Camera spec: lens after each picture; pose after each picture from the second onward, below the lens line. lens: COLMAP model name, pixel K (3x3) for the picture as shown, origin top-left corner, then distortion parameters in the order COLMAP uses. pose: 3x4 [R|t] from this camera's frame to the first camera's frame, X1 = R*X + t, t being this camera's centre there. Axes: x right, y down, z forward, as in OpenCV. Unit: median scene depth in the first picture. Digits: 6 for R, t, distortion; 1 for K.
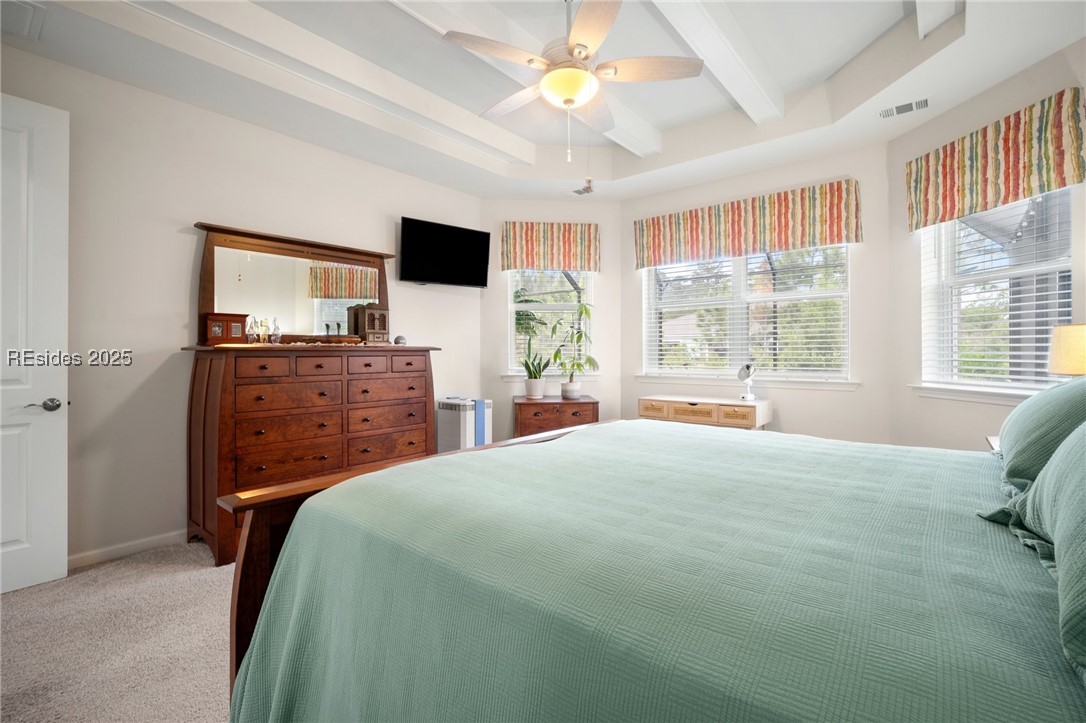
lens RADIAL K [[483.3, 0, 539.4], [0, 483.3, 352.1], [0, 0, 1]] dist [-0.010860, 0.002838]
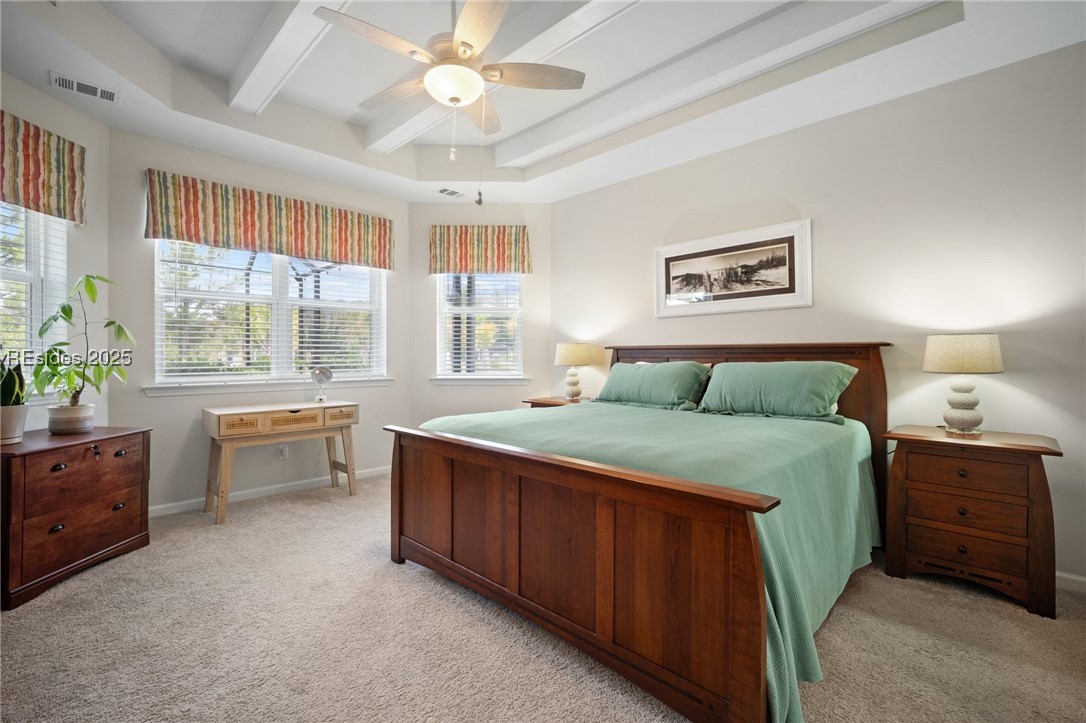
lens RADIAL K [[483.3, 0, 539.2], [0, 483.3, 362.4], [0, 0, 1]] dist [-0.010860, 0.002838]
pose [[0.082643, -0.010876, 0.996520, -0.555126], [0.000328, 0.999941, 0.010887, 0.004732], [-0.996579, -0.000573, 0.082642, 0.458542]]
